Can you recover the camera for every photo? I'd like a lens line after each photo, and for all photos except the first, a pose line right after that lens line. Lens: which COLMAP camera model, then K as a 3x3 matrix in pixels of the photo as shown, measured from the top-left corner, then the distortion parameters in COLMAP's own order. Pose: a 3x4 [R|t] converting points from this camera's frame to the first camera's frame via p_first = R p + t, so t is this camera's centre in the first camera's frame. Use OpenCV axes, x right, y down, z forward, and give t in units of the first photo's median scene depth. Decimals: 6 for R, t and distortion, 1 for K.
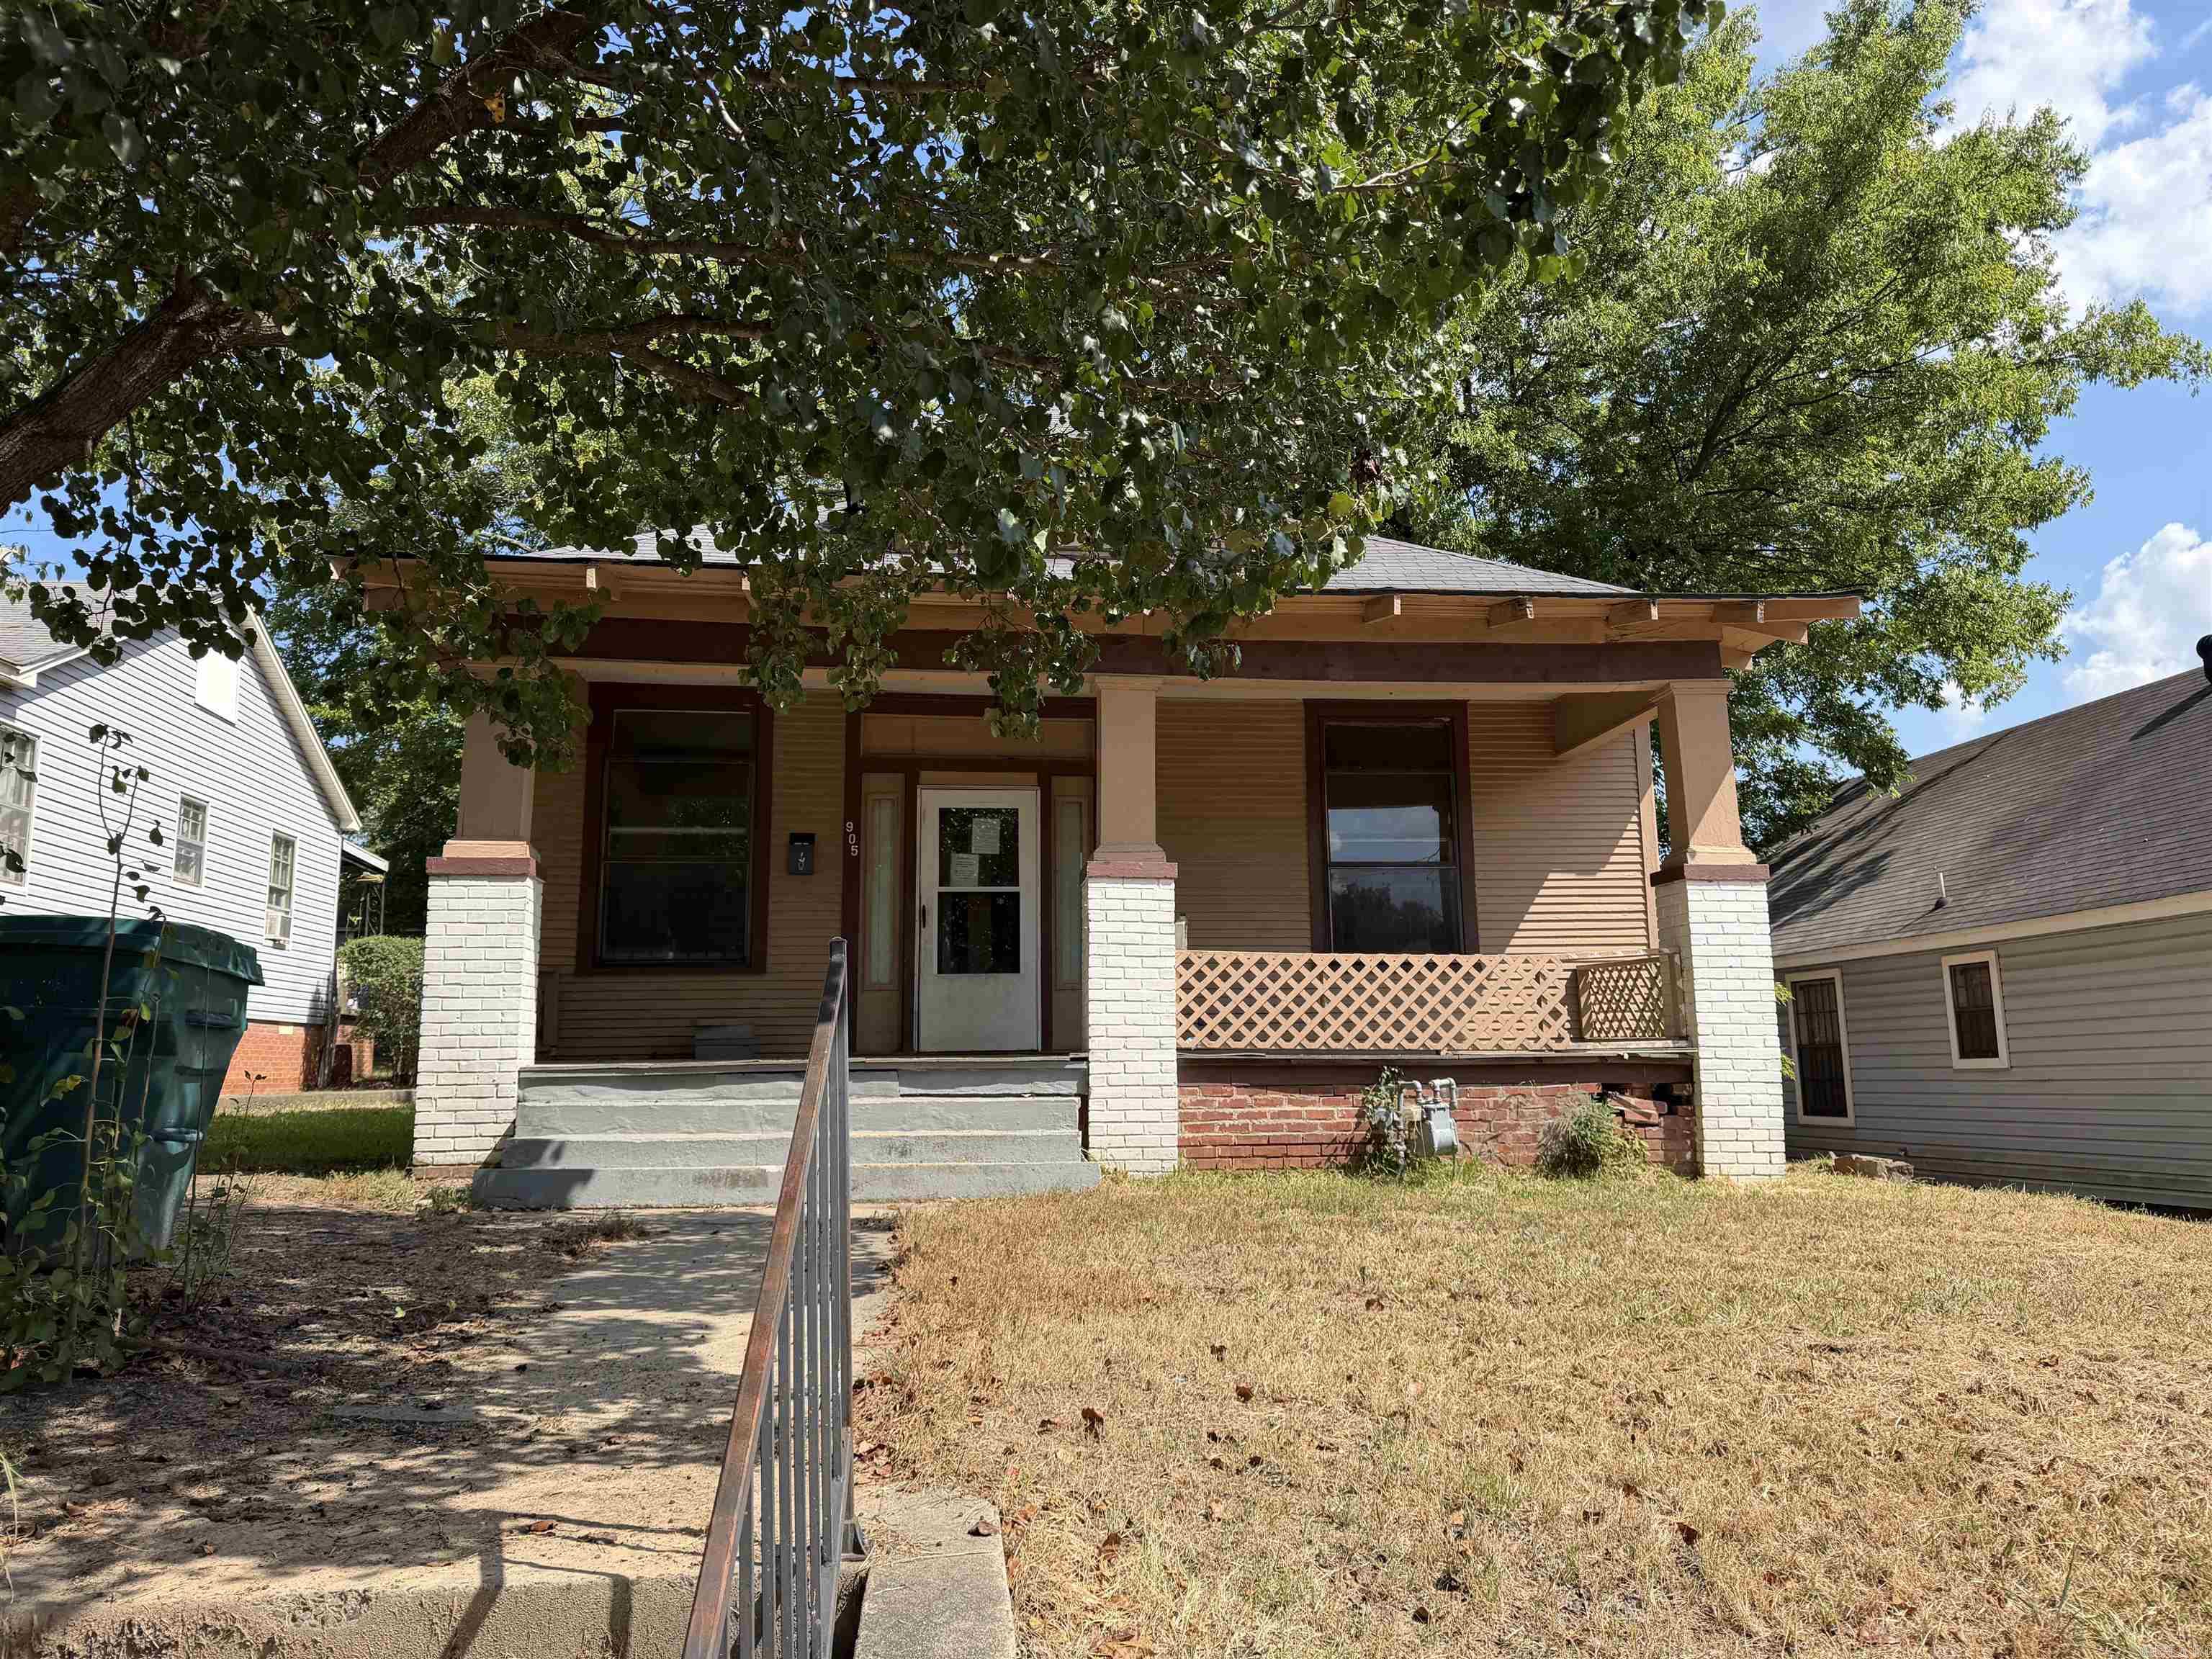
lens RADIAL K [[1536.7, 0, 1106.0], [0, 1536.7, 829.5], [0, 0, 1]] dist [0.088098, -0.156360]
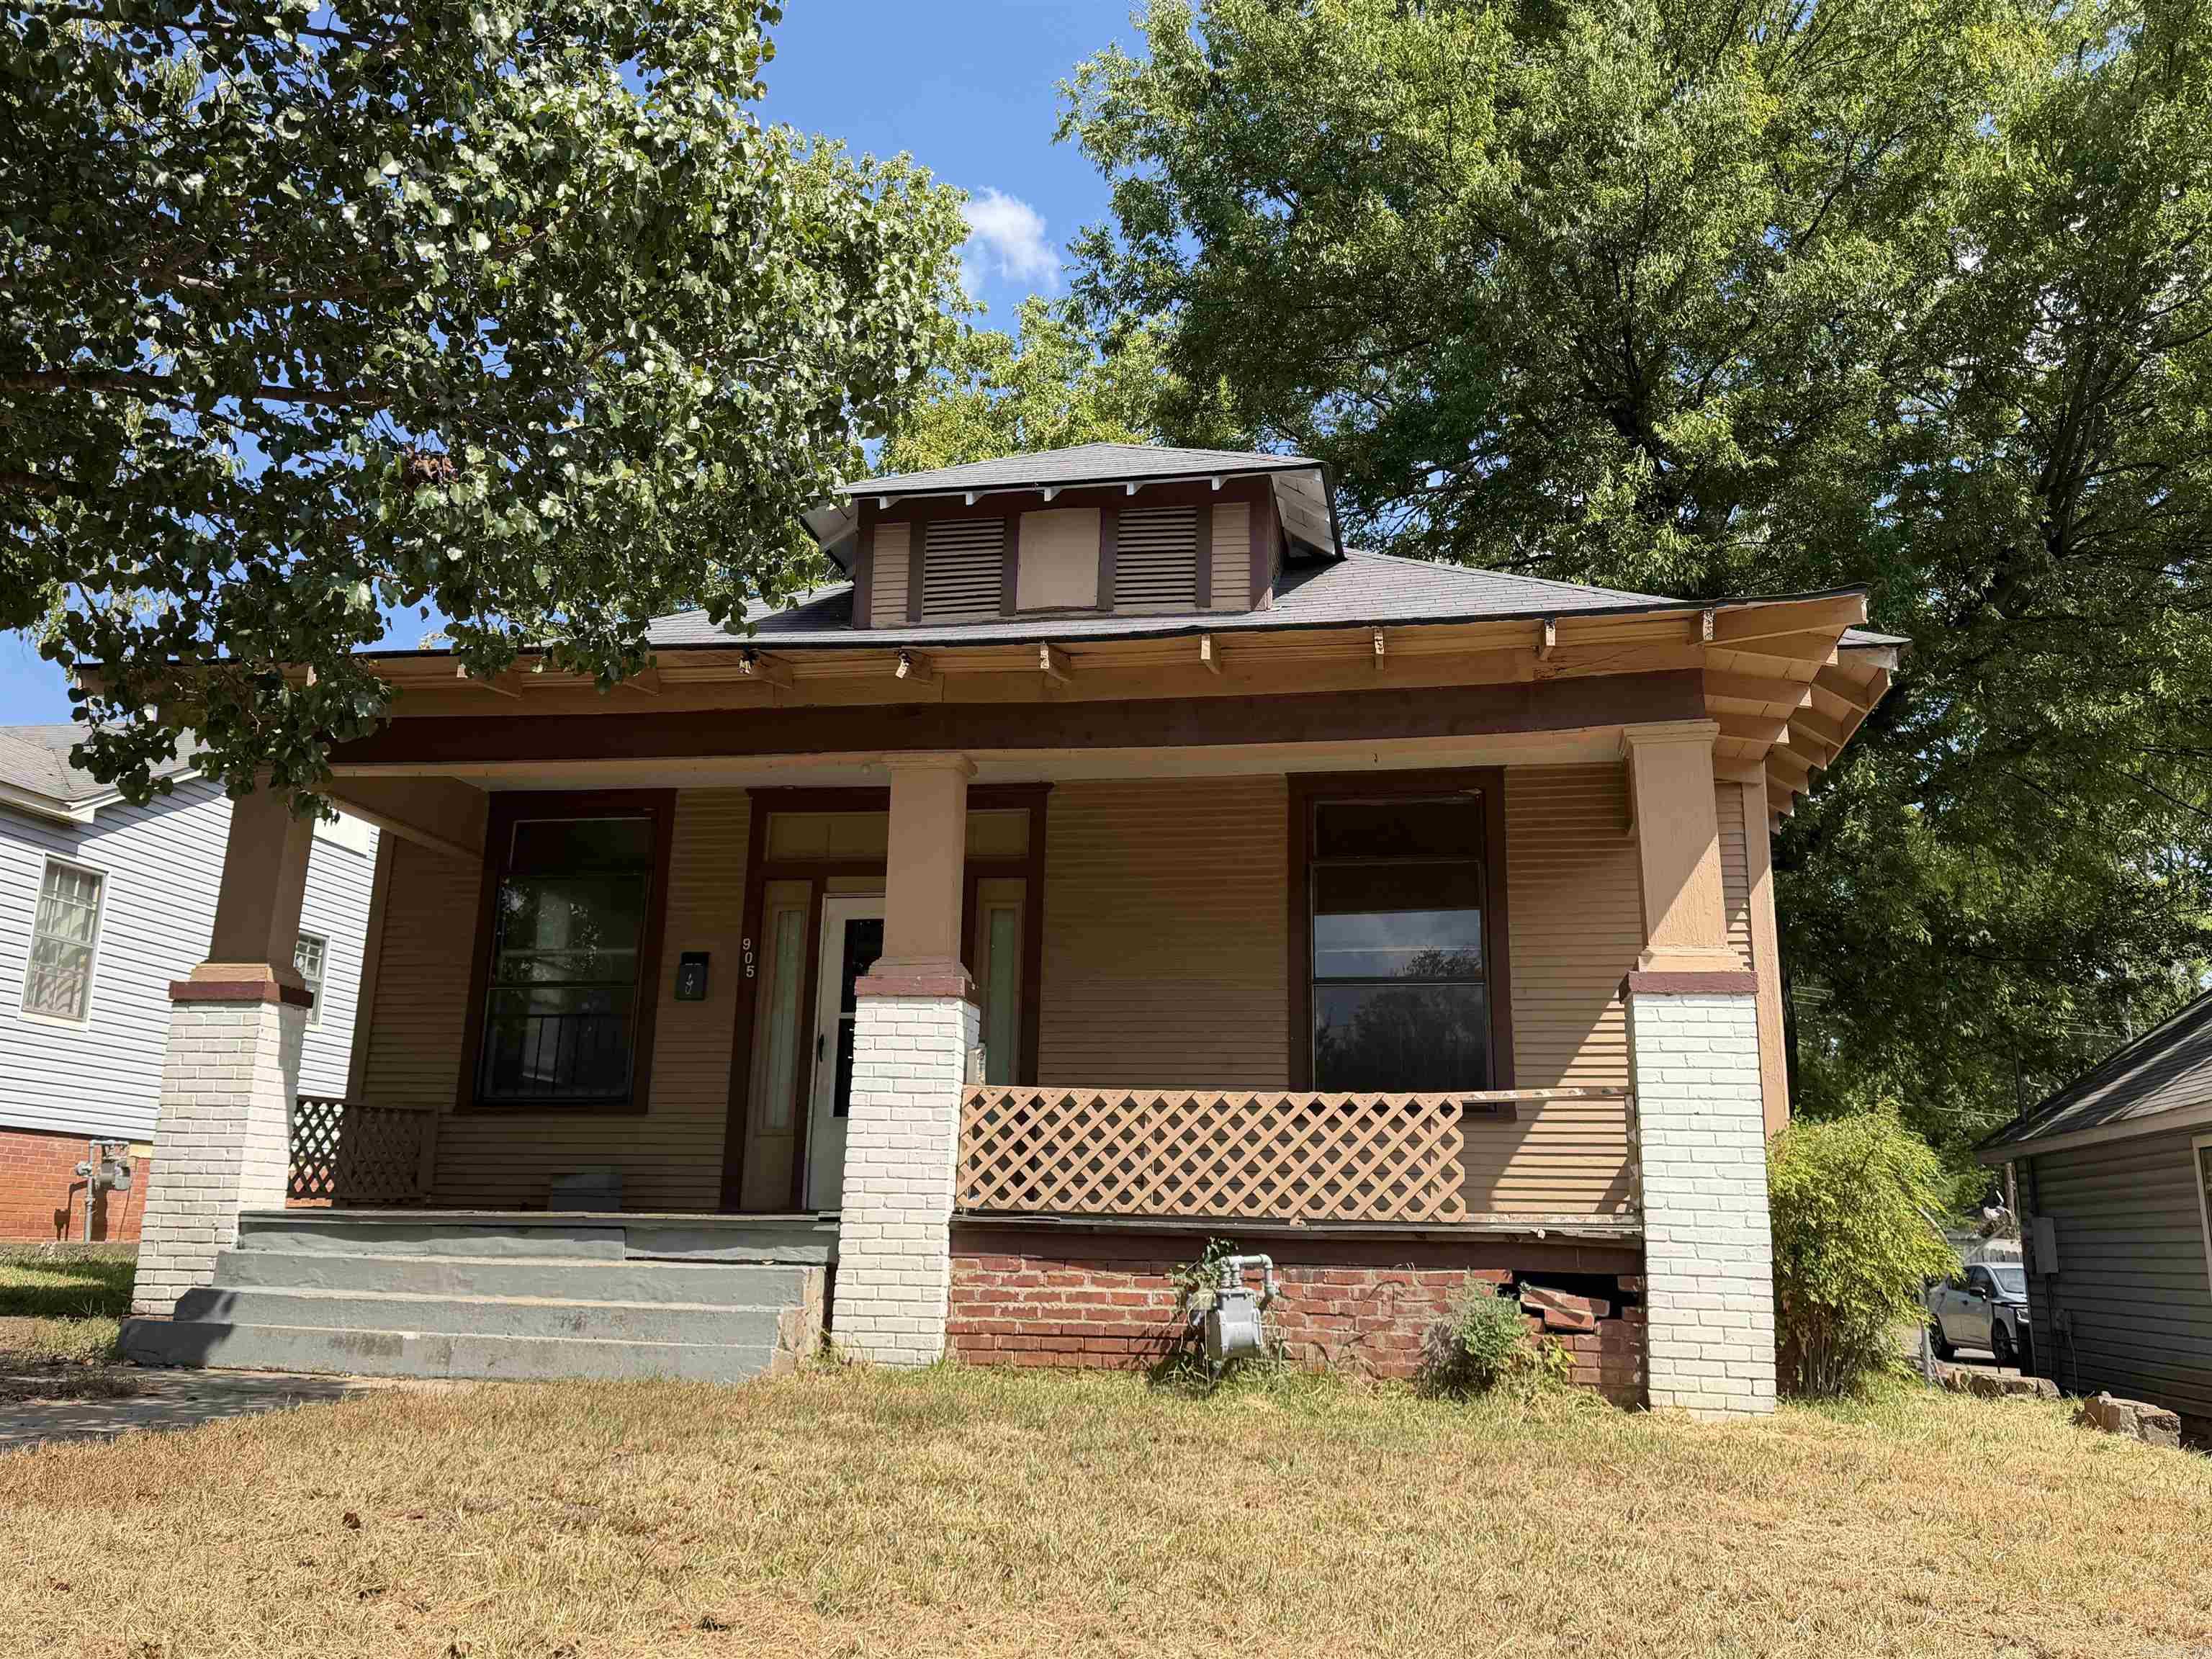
lens RADIAL K [[1772.9, 0, 1210.1], [0, 1772.9, 816.4], [0, 0, 1]] dist [0.119188, -0.205540]
pose [[0.953560, -0.040582, -0.298456, 0.449894], [0.016047, 0.996319, -0.084204, 0.018198], [0.300774, 0.075504, 0.950702, 0.132990]]
